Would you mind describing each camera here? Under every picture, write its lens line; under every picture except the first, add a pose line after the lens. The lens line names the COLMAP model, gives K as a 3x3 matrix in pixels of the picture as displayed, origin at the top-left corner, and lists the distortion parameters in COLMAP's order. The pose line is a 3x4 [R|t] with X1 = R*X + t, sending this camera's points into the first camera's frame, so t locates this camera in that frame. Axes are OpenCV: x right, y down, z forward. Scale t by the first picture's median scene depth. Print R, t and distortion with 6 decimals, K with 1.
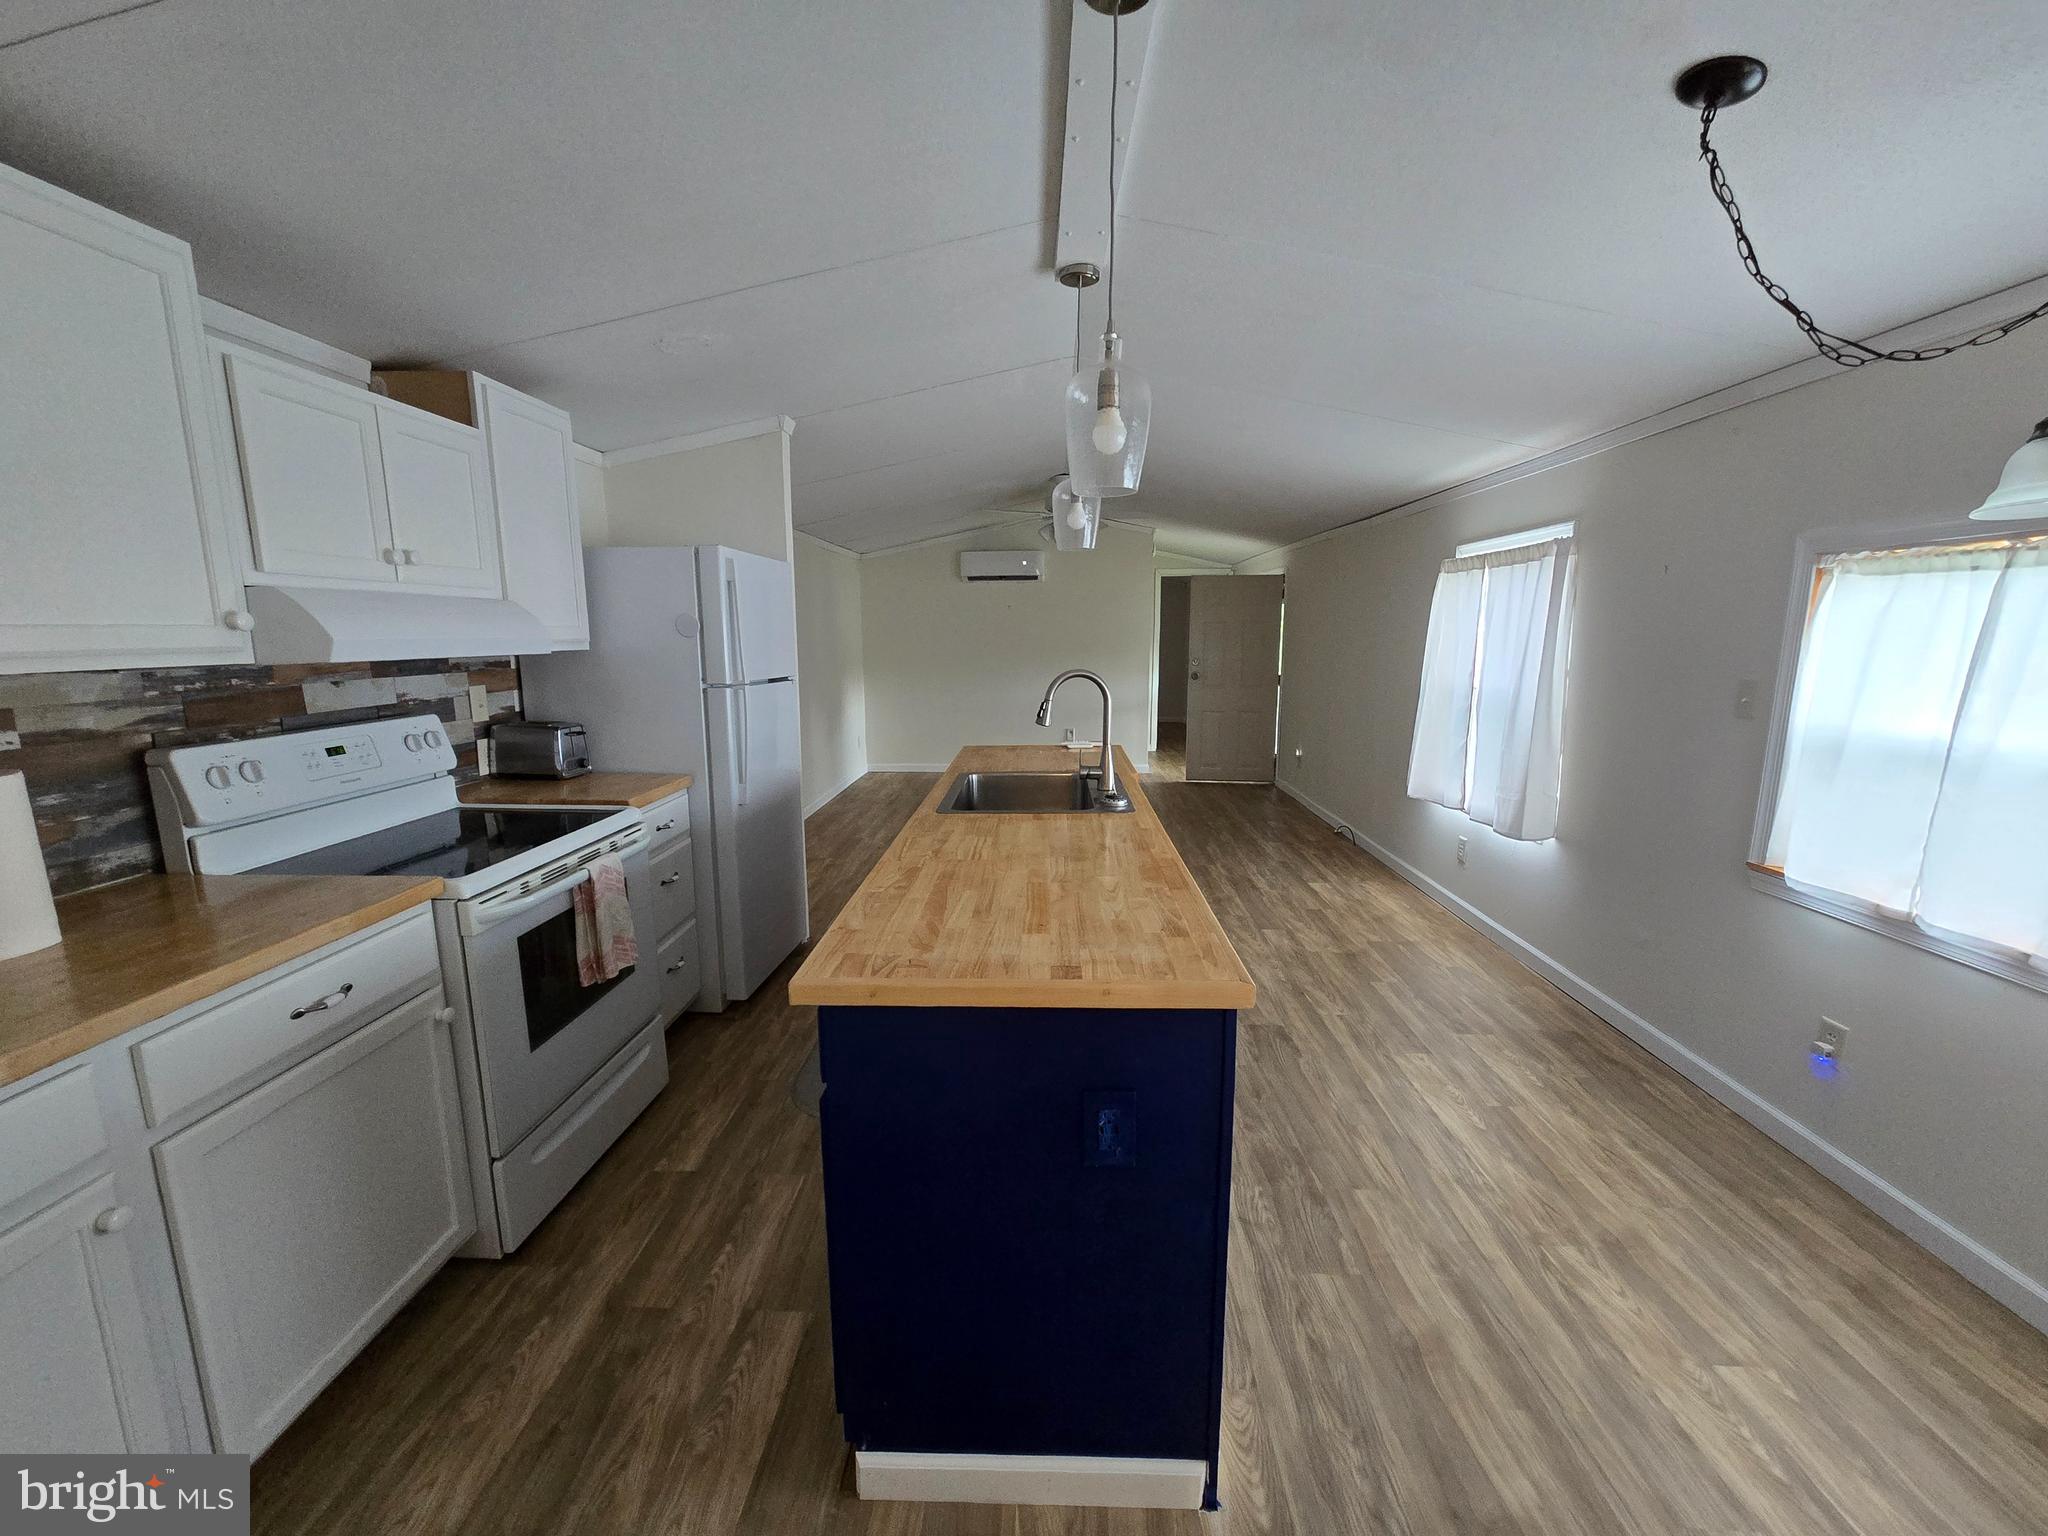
lens RADIAL K [[838.9, 0, 1022.8], [0, 838.9, 783.7], [0, 0, 1]] dist [-0.003363, 0.002936]
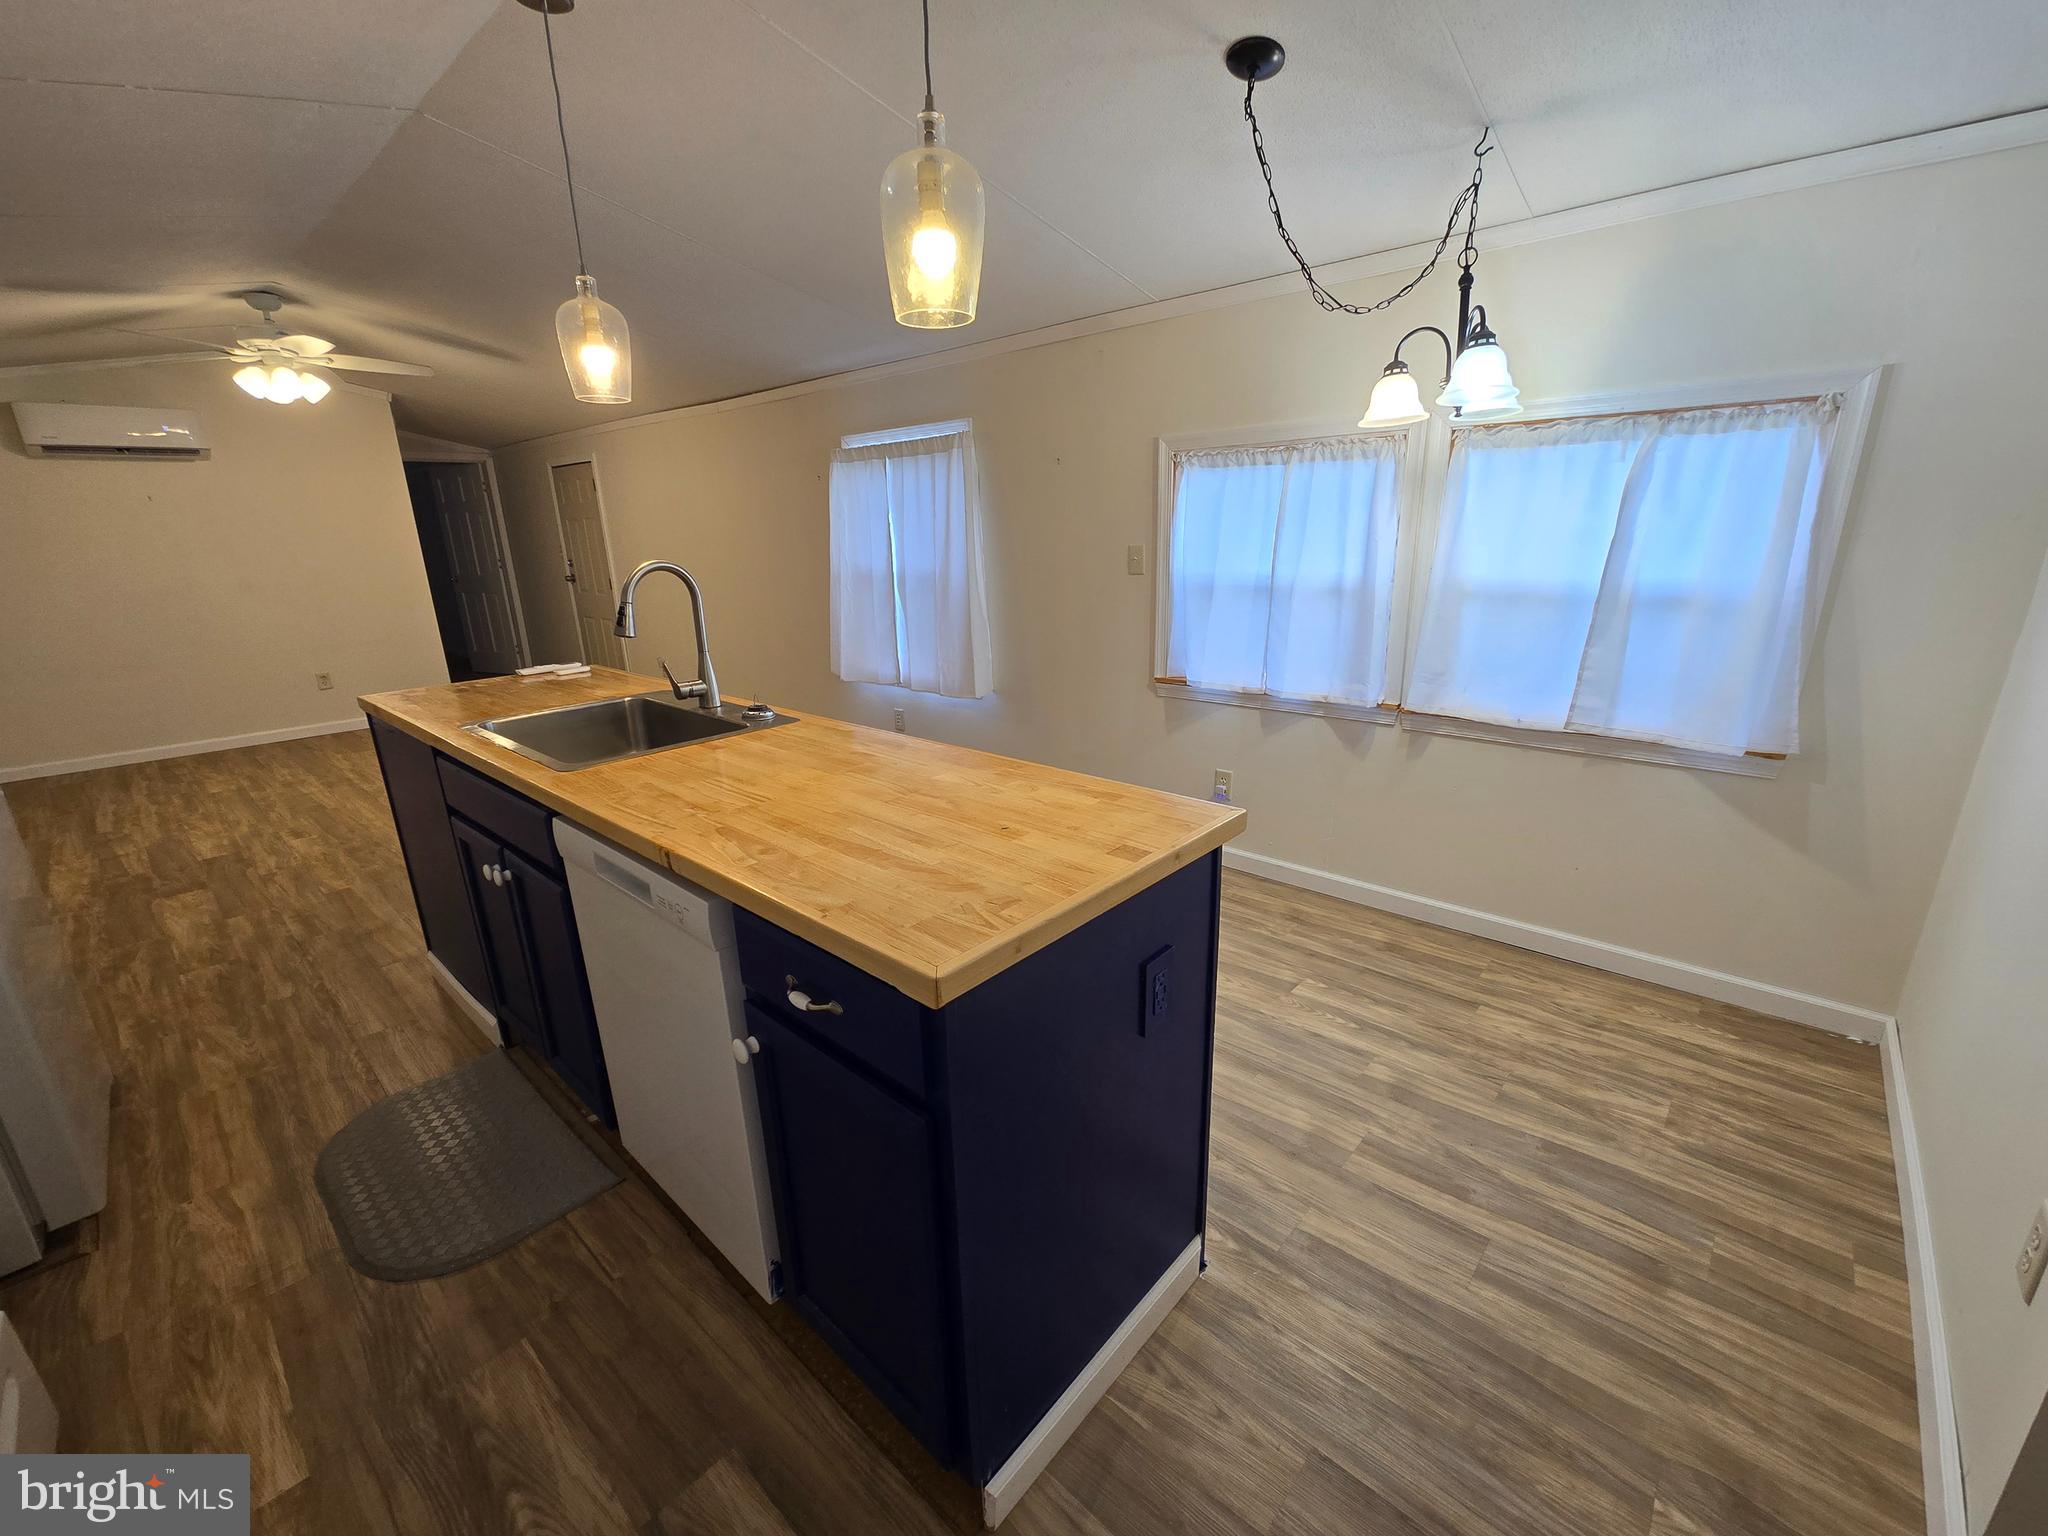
lens RADIAL K [[838.9, 0, 1020.8], [0, 838.9, 783.7], [0, 0, 1]] dist [-0.003363, 0.002936]
pose [[0.644642, -0.236838, 0.726873, -0.424082], [0.157601, 0.971549, 0.176789, -0.022444], [-0.748063, 0.000590, 0.663627, 0.283637]]
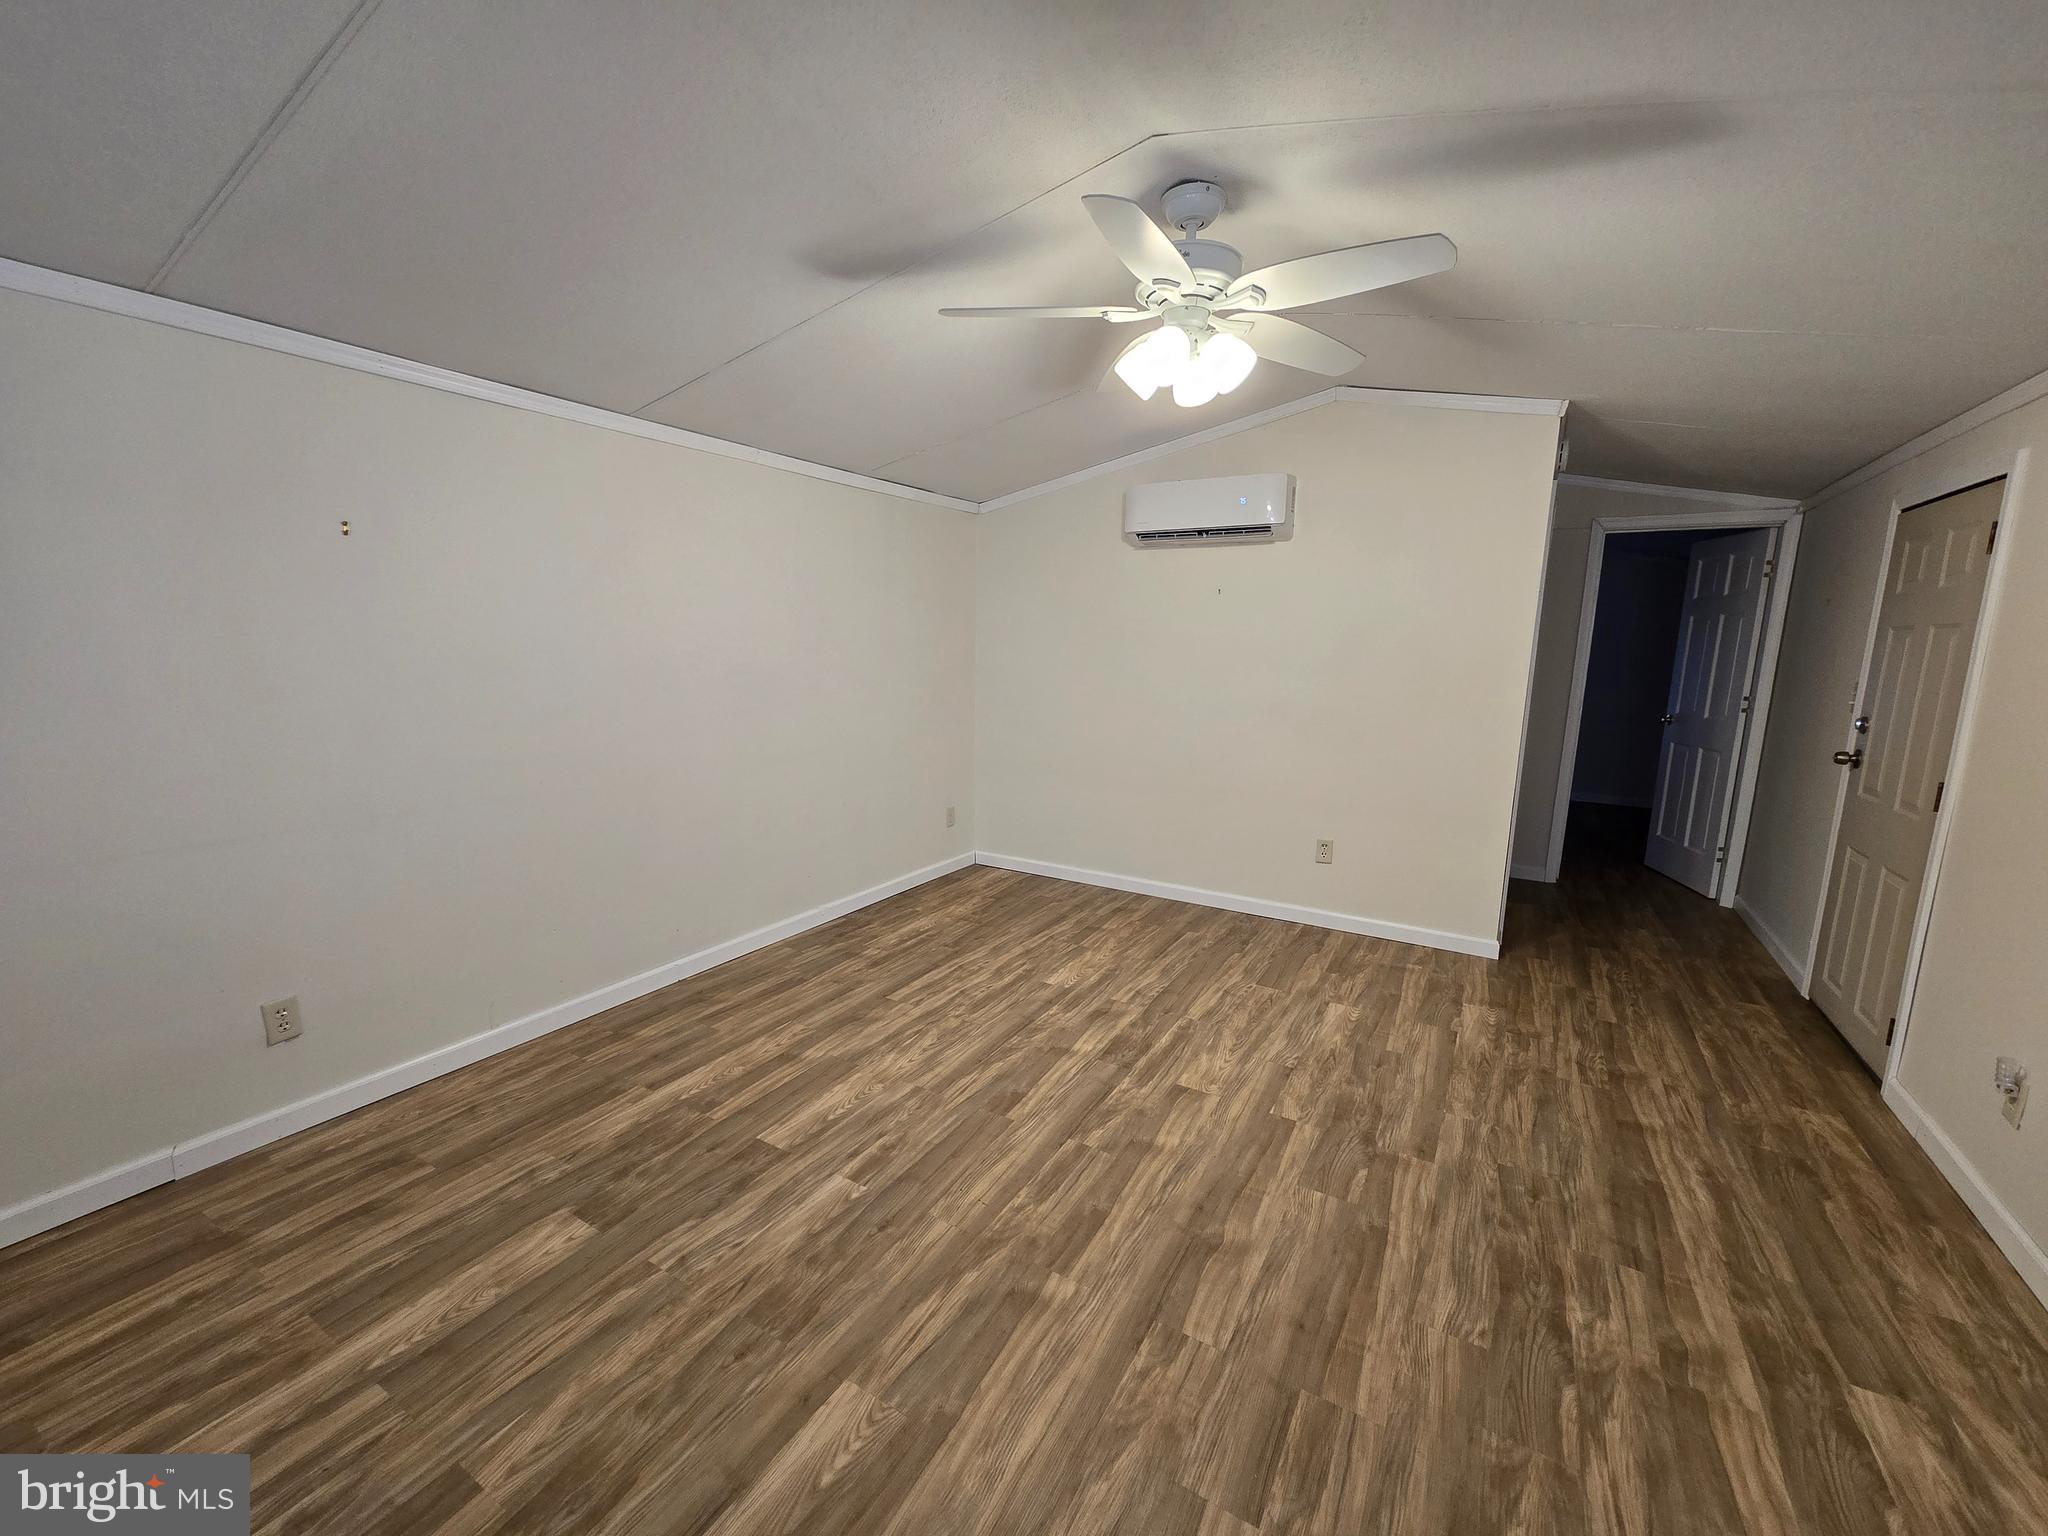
lens RADIAL K [[838.9, 0, 1026.2], [0, 838.9, 782.9], [0, 0, 1]] dist [-0.003363, 0.002936]
pose [[0.878723, 0.100150, -0.466708, 0.530438], [-0.105439, 0.994315, 0.014847, -0.360181], [0.465542, 0.036162, 0.884287, 2.000207]]
